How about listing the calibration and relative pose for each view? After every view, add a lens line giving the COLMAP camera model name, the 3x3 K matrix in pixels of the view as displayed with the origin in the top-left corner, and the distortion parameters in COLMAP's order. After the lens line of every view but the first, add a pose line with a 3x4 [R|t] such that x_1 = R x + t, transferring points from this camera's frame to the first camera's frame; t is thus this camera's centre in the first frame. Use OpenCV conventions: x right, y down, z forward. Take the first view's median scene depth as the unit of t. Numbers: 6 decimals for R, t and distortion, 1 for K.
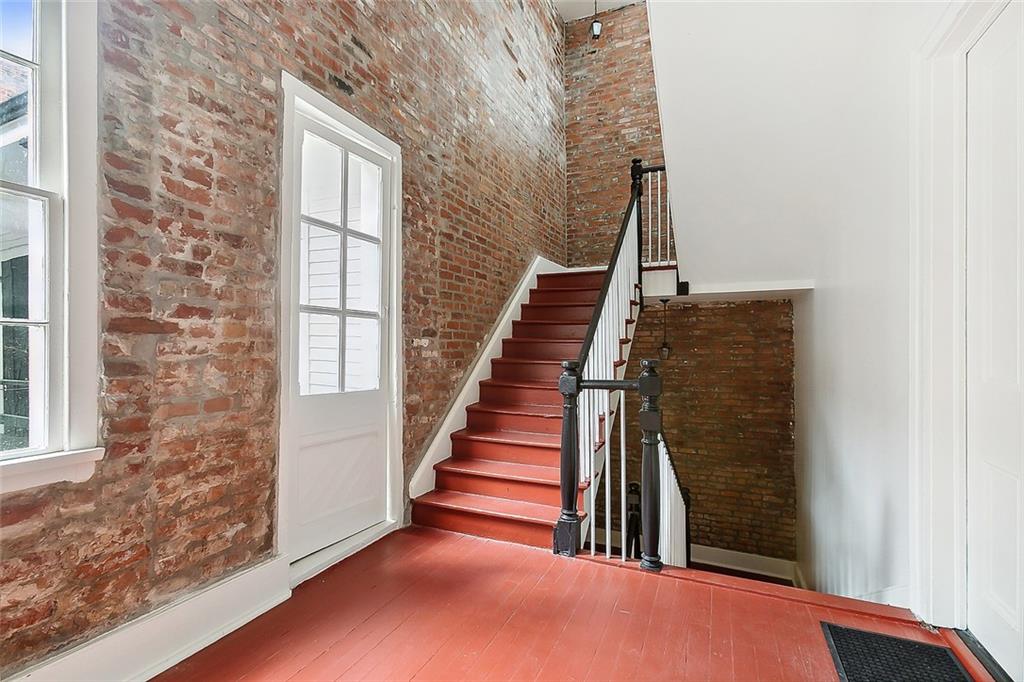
lens RADIAL K [[463.7, 0, 513.2], [0, 463.7, 345.5], [0, 0, 1]] dist [0.002230, 0.000691]
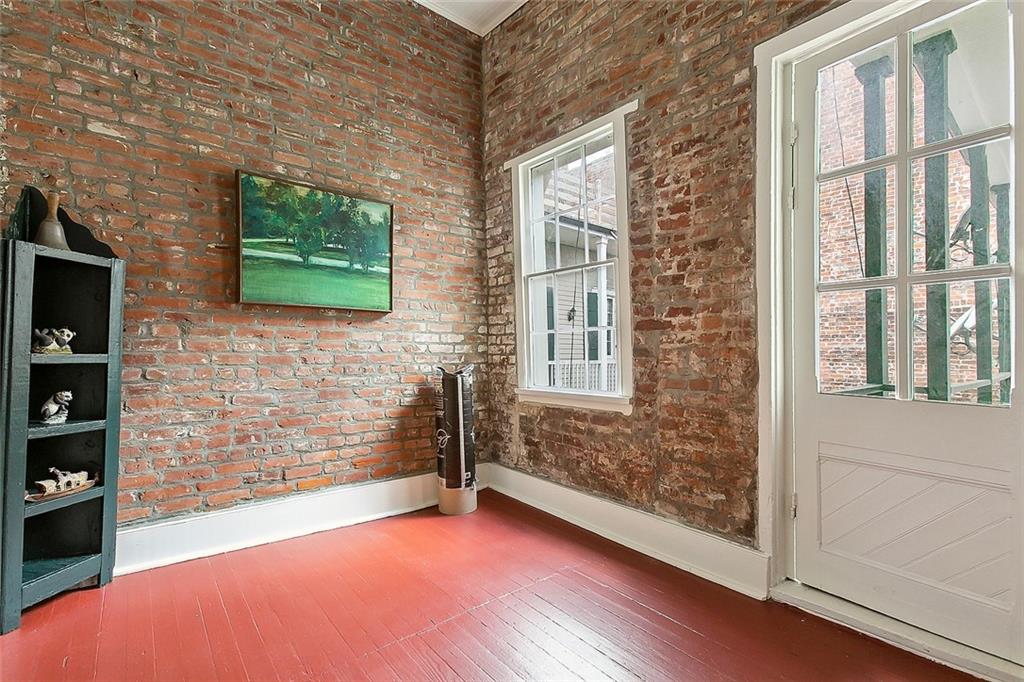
lens RADIAL K [[468.5, 0, 513.5], [0, 468.5, 345.5], [0, 0, 1]] dist [0.026558, 0.000156]
pose [[-0.442448, -0.006453, -0.896771, 0.719503], [0.011808, 0.999846, -0.013021, 0.036740], [0.896716, -0.016350, -0.442304, 1.160679]]
